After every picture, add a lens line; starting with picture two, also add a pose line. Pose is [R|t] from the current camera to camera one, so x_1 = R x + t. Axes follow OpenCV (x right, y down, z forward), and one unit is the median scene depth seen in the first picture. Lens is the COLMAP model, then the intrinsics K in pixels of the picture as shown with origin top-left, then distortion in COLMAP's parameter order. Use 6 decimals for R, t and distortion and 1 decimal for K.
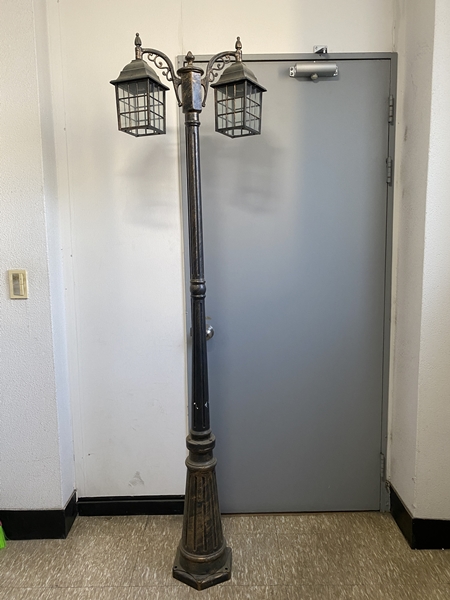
lens RADIAL K [[458.9, 0, 224.1], [0, 458.9, 297.5], [0, 0, 1]] dist [0.047978, -0.051841]
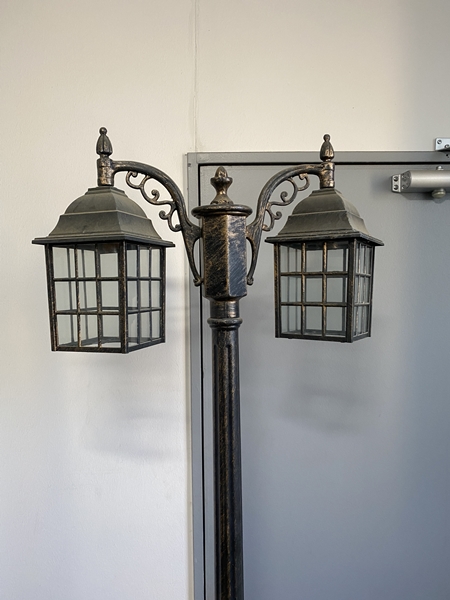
lens RADIAL K [[458.9, 0, 226.8], [0, 458.9, 302.8], [0, 0, 1]] dist [0.047978, -0.051841]
pose [[0.999723, 0.008582, 0.021902, -0.071117], [-0.007145, 0.997870, -0.064836, -0.340929], [-0.022411, 0.064661, 0.997656, 0.518241]]
